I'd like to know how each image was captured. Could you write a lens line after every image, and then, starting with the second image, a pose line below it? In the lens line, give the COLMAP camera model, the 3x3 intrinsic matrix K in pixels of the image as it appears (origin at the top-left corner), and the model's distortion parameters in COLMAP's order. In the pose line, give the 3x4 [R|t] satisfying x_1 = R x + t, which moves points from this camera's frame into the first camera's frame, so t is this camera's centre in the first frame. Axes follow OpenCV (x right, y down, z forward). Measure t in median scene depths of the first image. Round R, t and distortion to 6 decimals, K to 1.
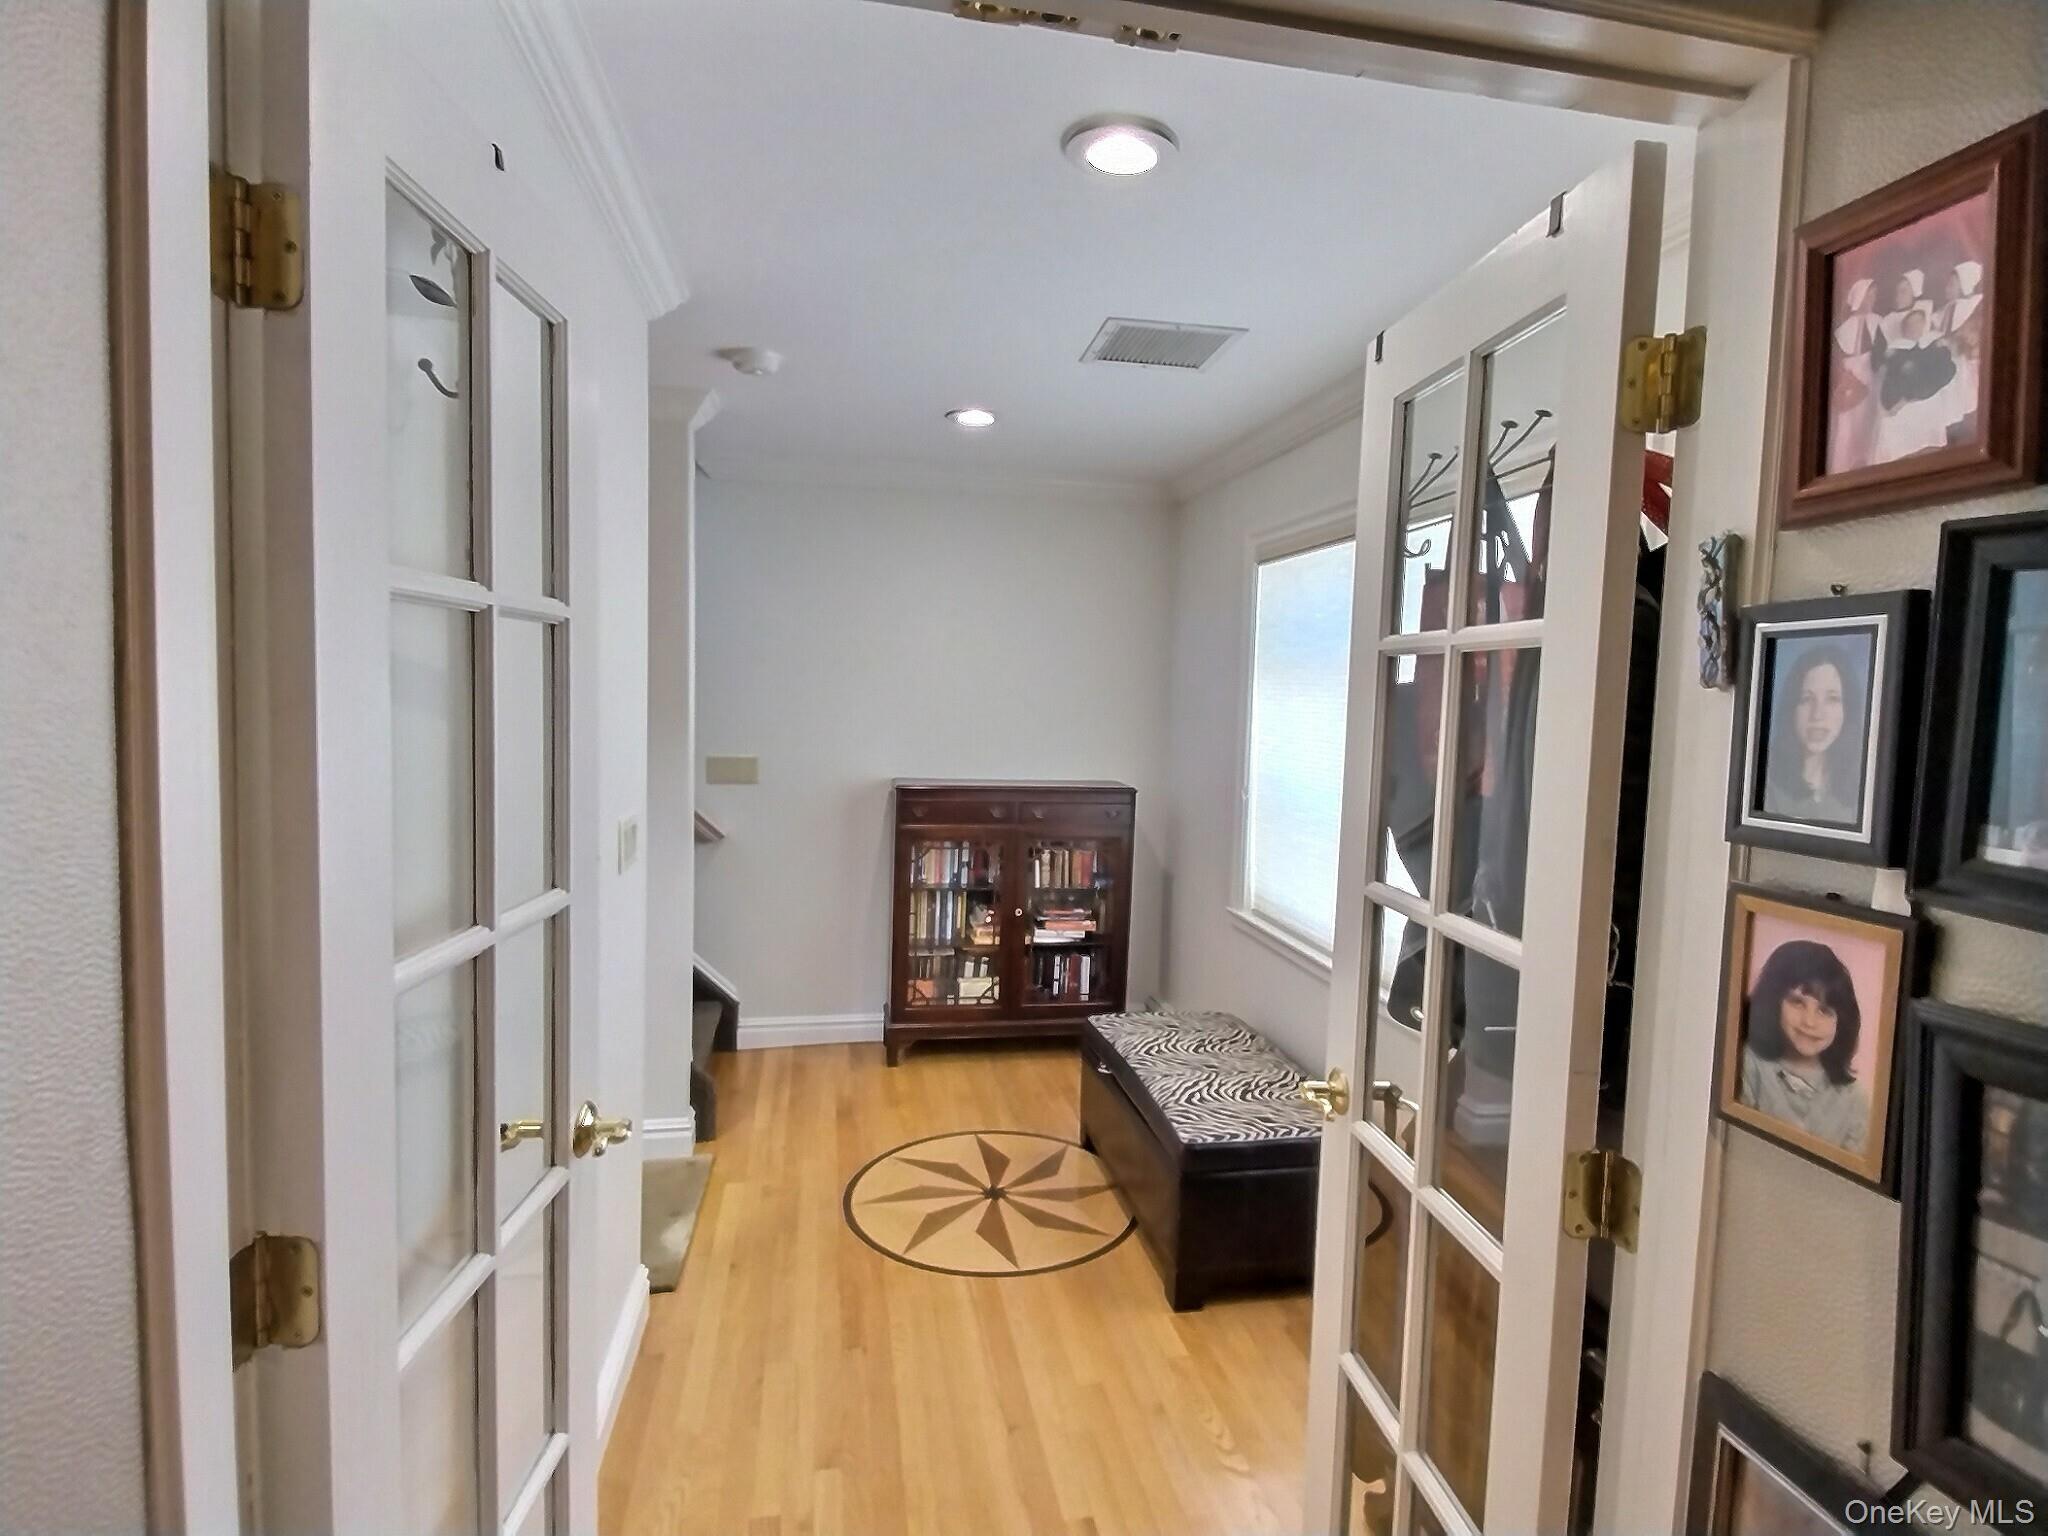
lens RADIAL K [[1065.3, 0, 1024.0], [0, 1065.3, 768.0], [0, 0, 1]] dist [0.023890, -0.019221]
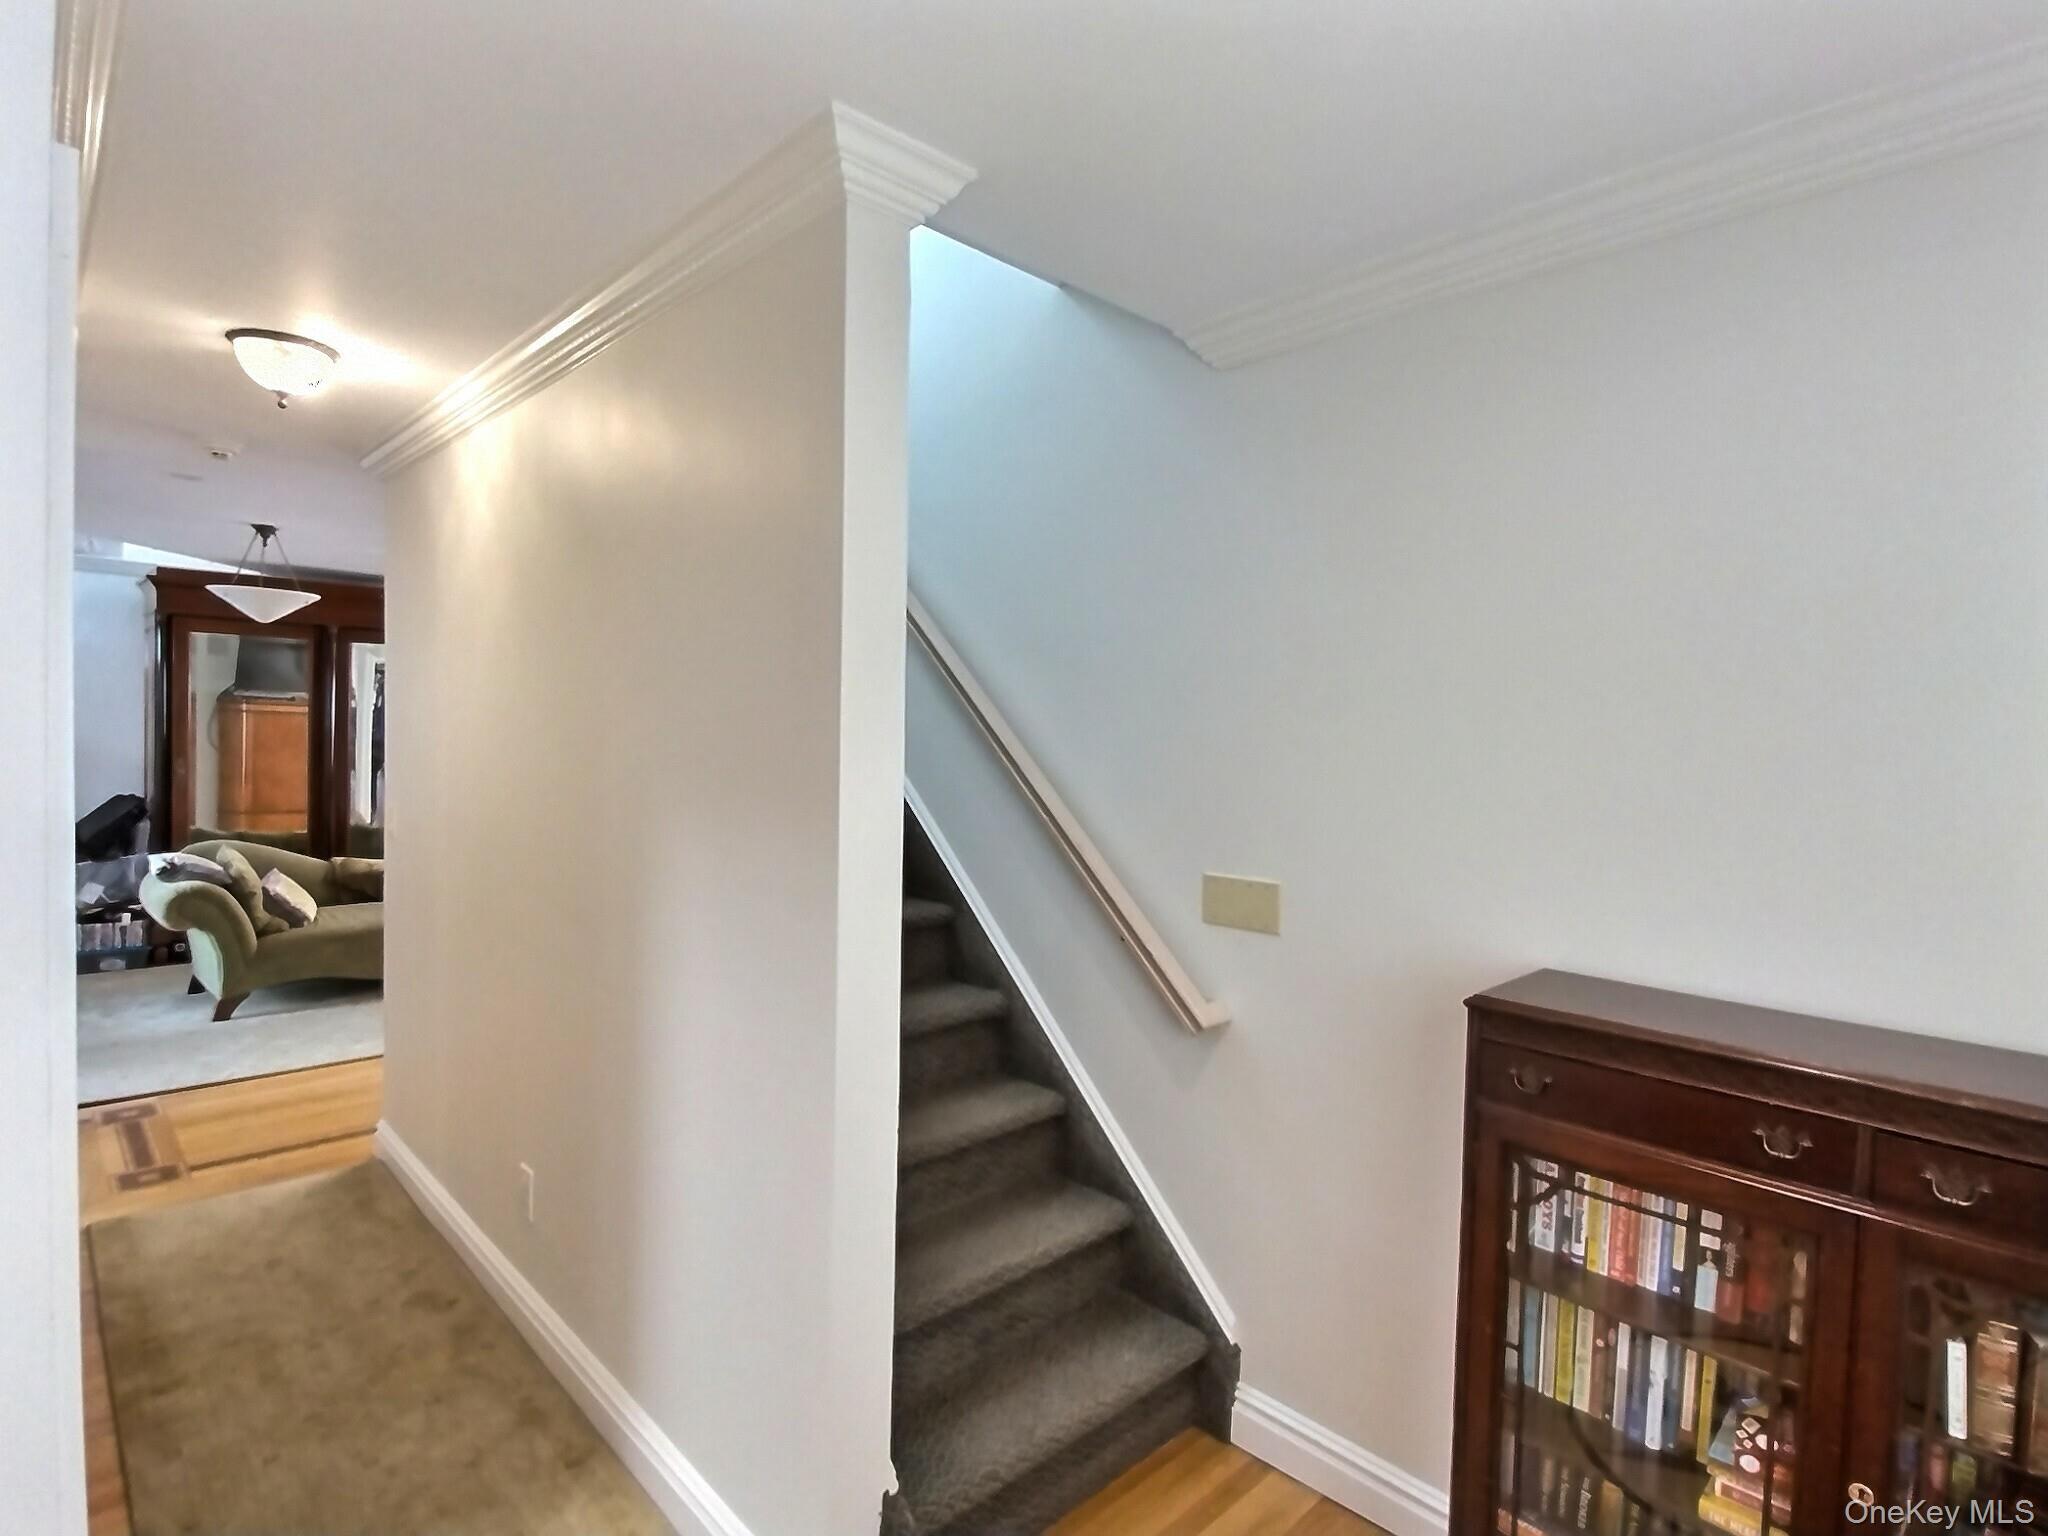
lens RADIAL K [[1065.3, 0, 1024.0], [0, 1065.3, 768.0], [0, 0, 1]] dist [0.023890, -0.019221]
pose [[0.543685, 0.006577, -0.839264, 0.114261], [-0.064801, 0.997313, -0.034164, -0.040385], [0.836784, 0.072959, 0.542650, 0.615842]]
